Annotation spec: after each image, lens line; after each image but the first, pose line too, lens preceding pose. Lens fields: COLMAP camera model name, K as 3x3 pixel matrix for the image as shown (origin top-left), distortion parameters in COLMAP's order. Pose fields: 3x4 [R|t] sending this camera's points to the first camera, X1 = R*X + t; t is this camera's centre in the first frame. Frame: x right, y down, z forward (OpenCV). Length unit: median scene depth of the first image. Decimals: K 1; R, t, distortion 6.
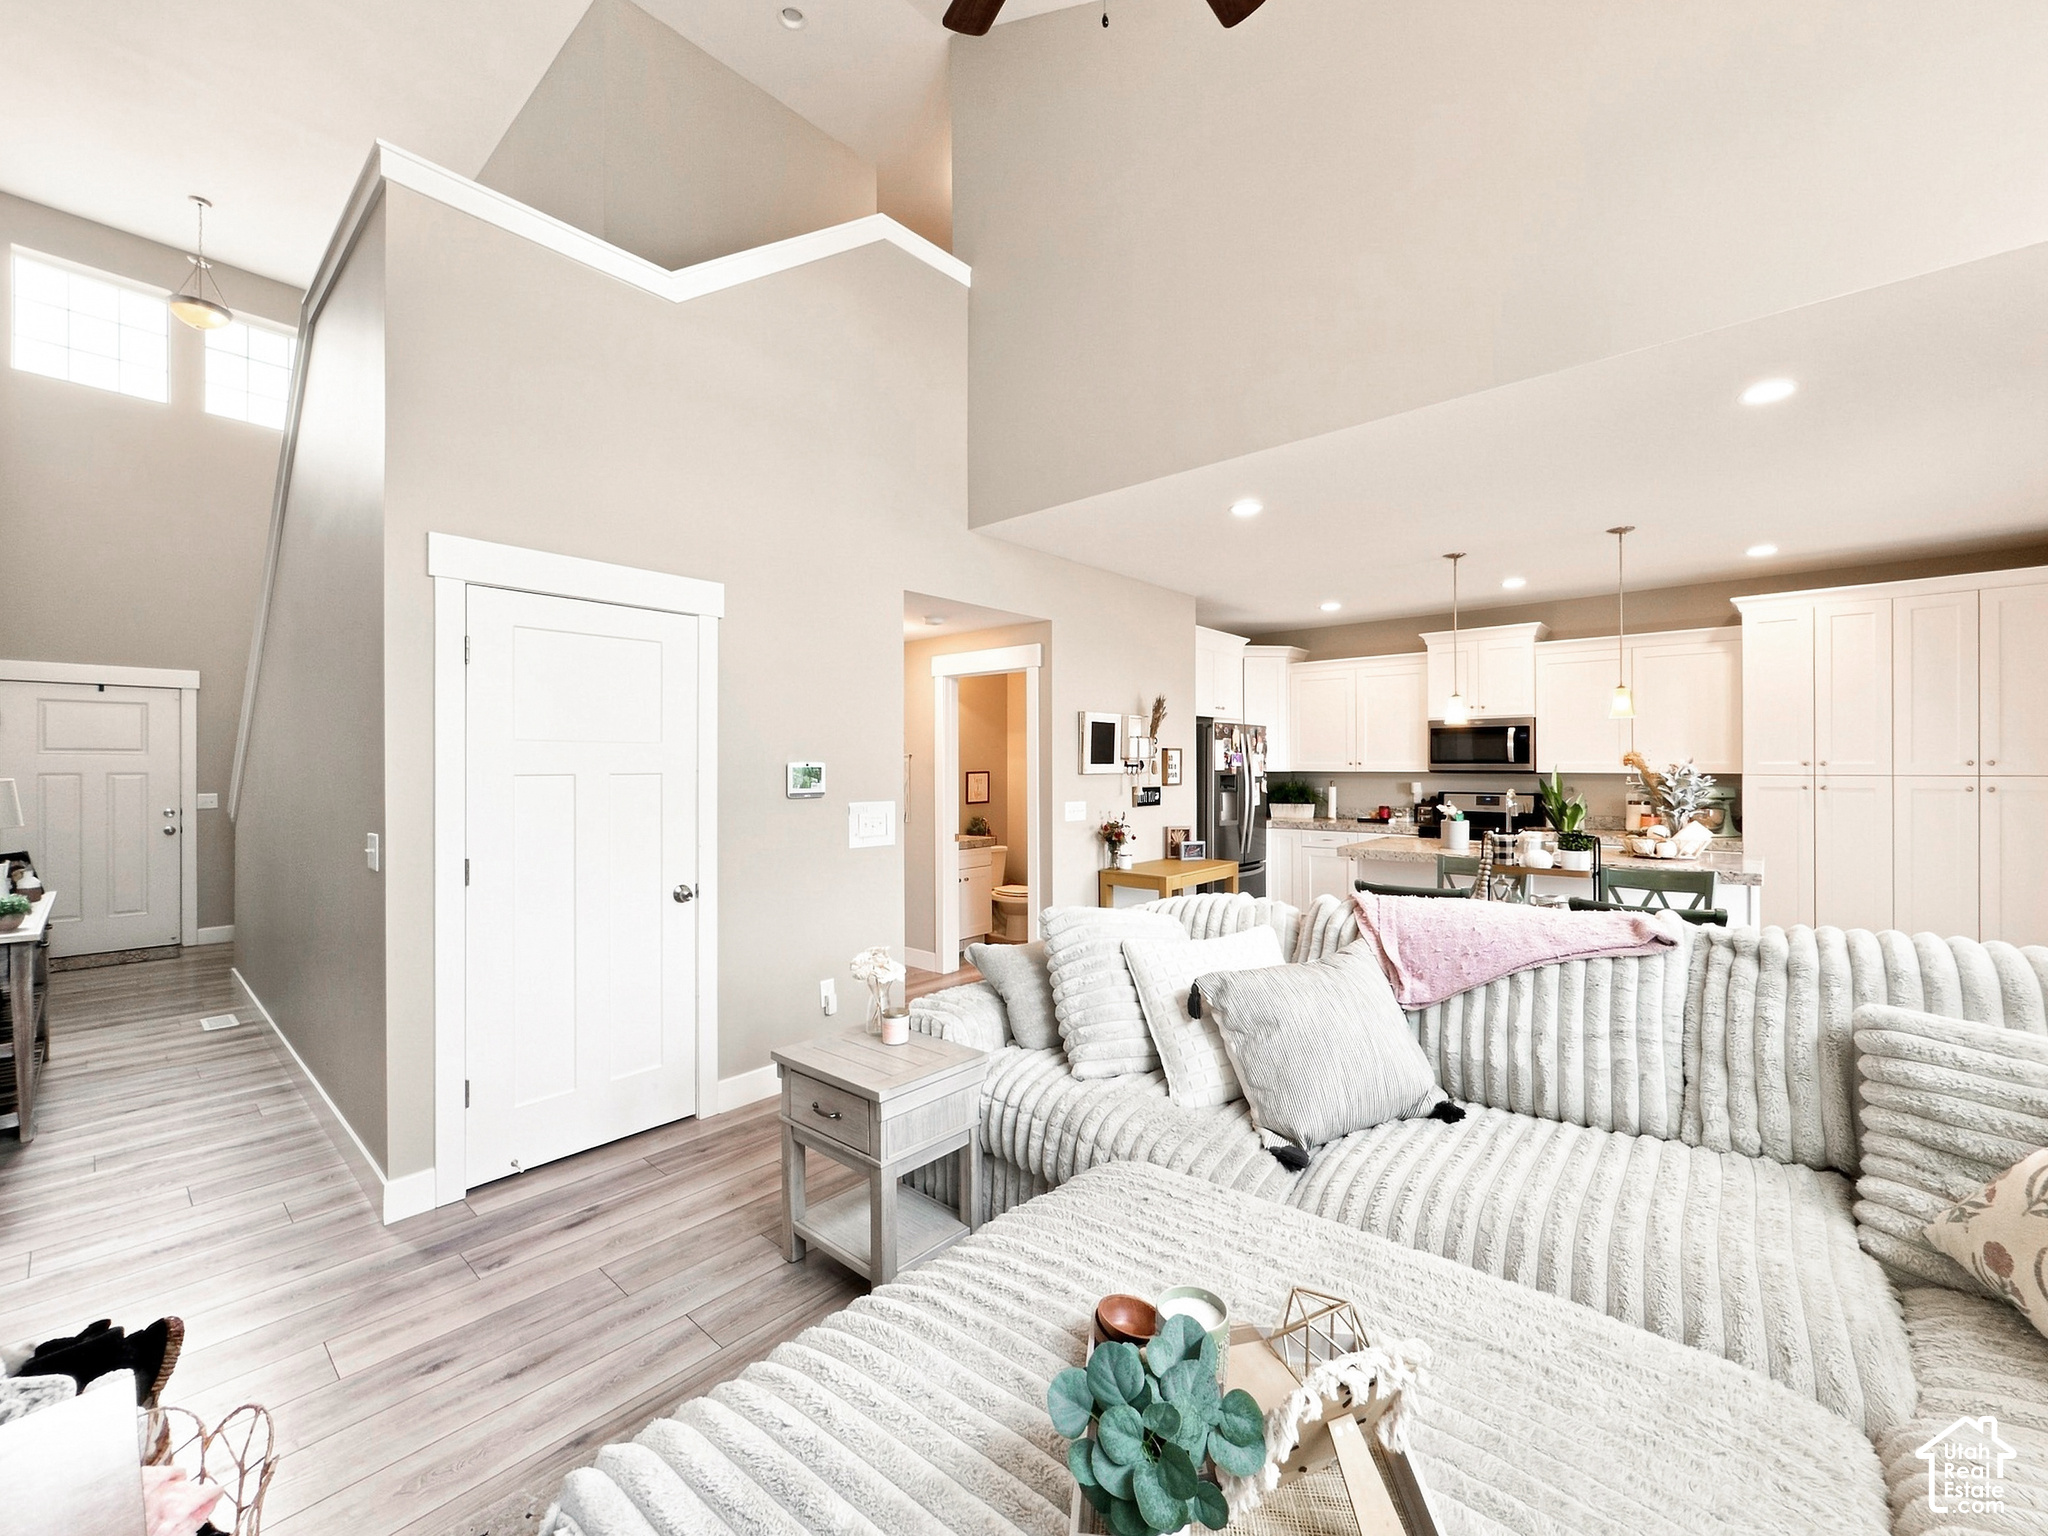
lens RADIAL K [[828.3, 0, 1025.1], [0, 828.3, 765.8], [0, 0, 1]] dist [-0.003875, -0.000324]
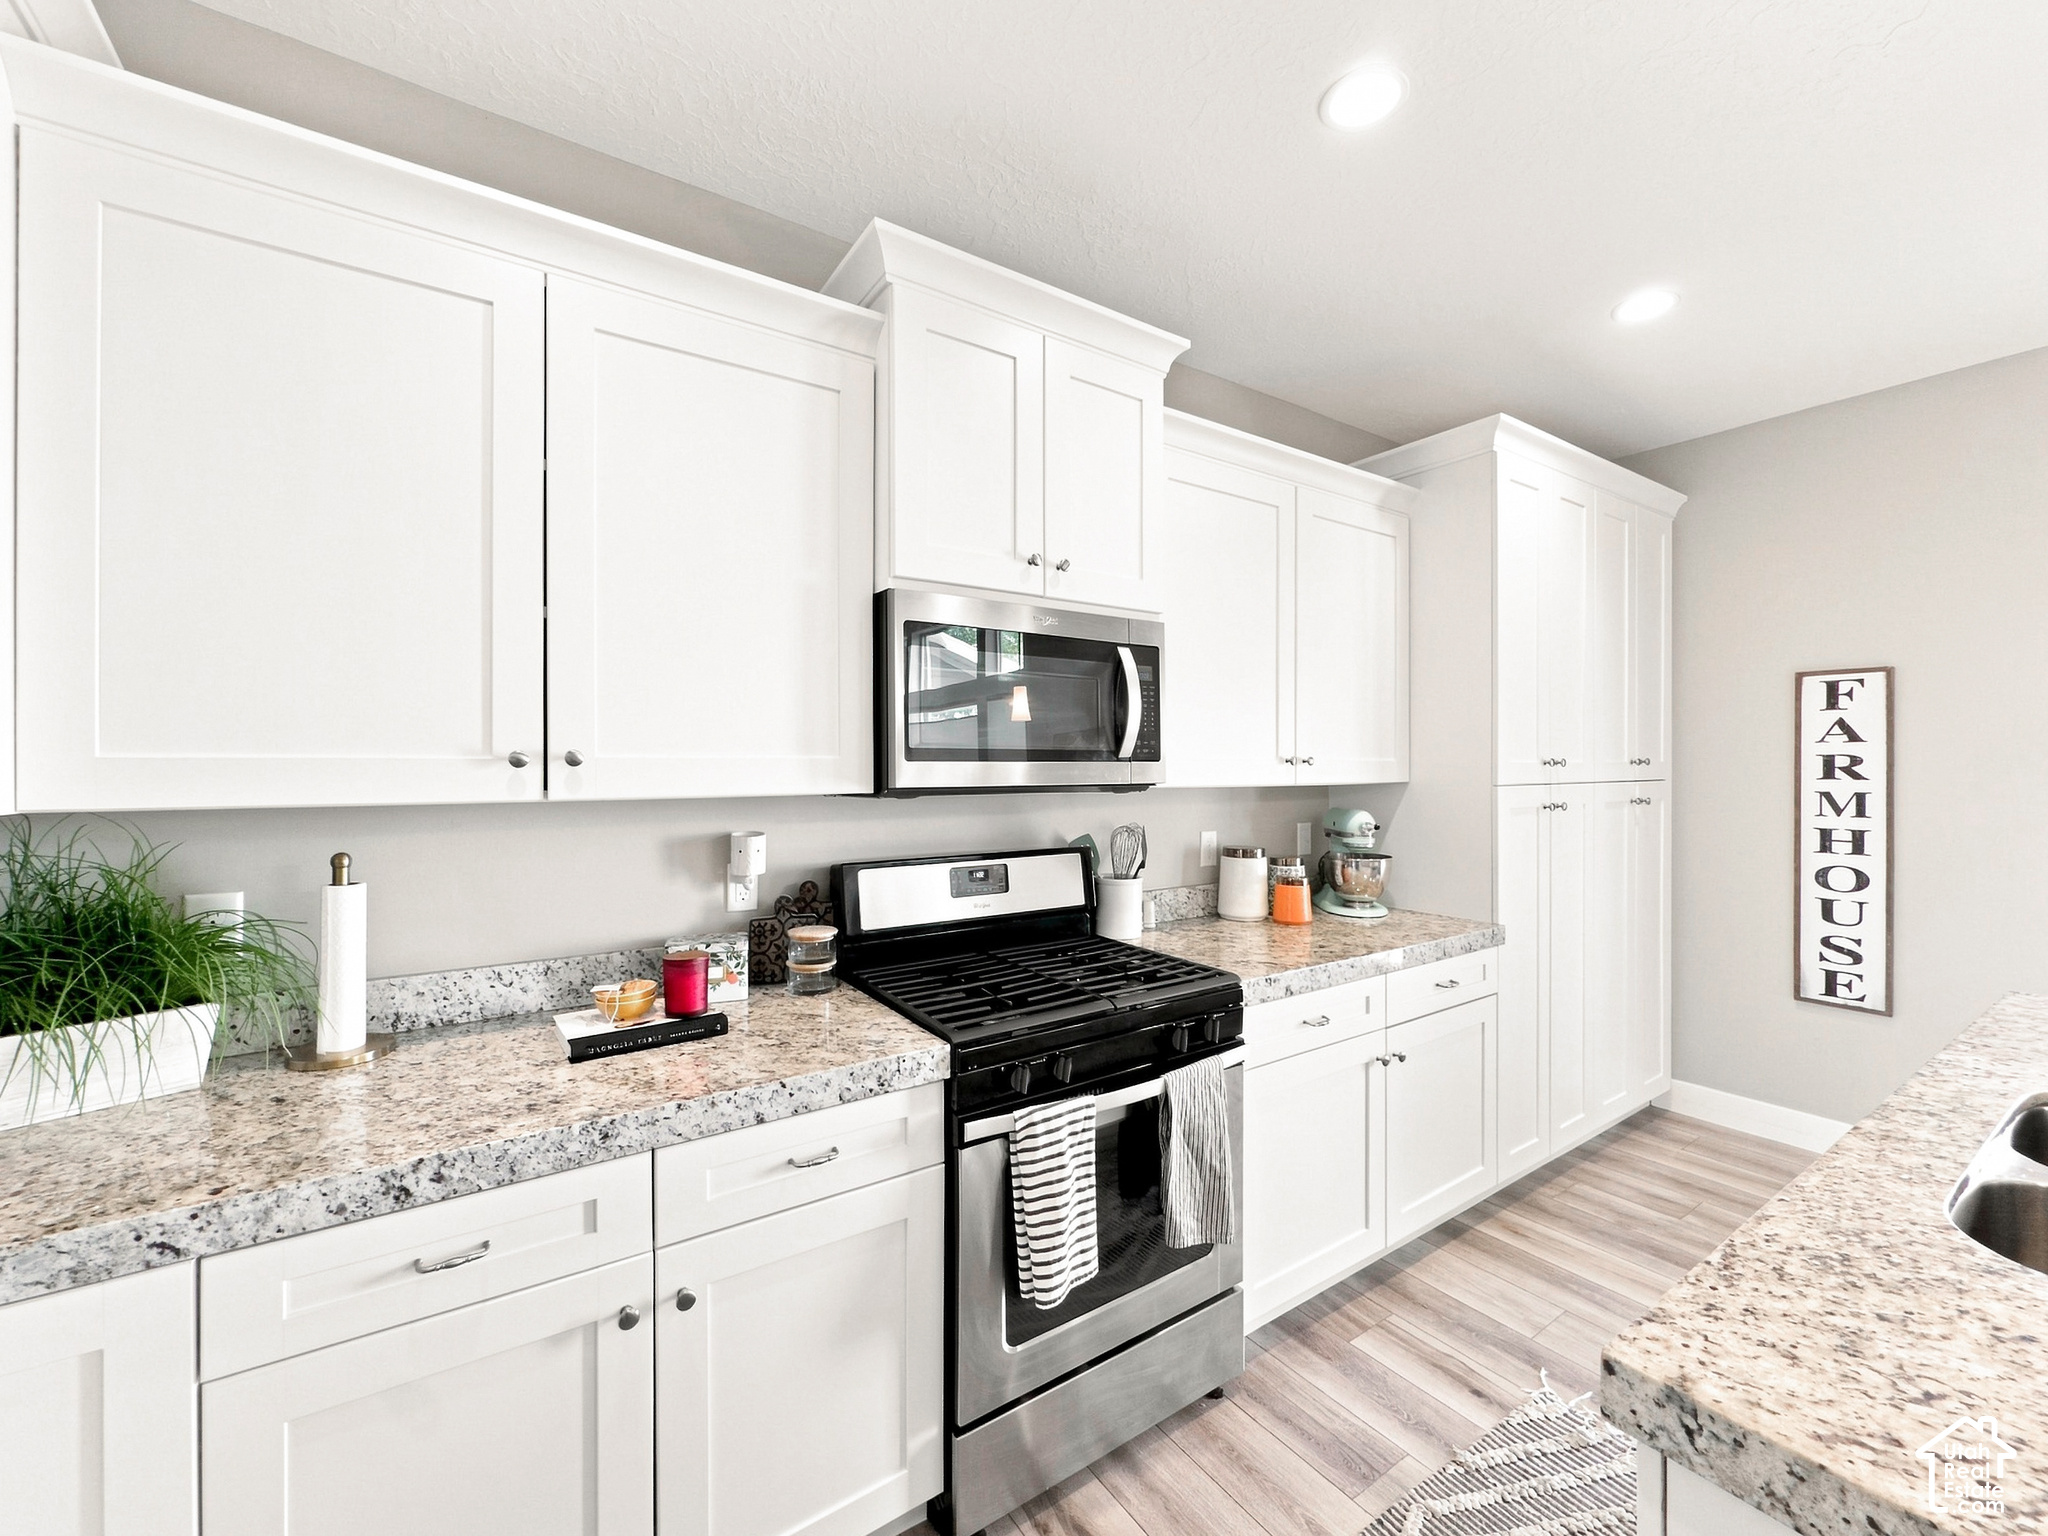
lens RADIAL K [[828.3, 0, 1027.6], [0, 828.3, 764.2], [0, 0, 1]] dist [-0.003875, -0.000324]
pose [[0.257237, -0.005548, 0.966332, 0.274817], [0.002856, 0.999984, 0.004981, -0.002637], [-0.966344, 0.001479, 0.257249, 0.953272]]
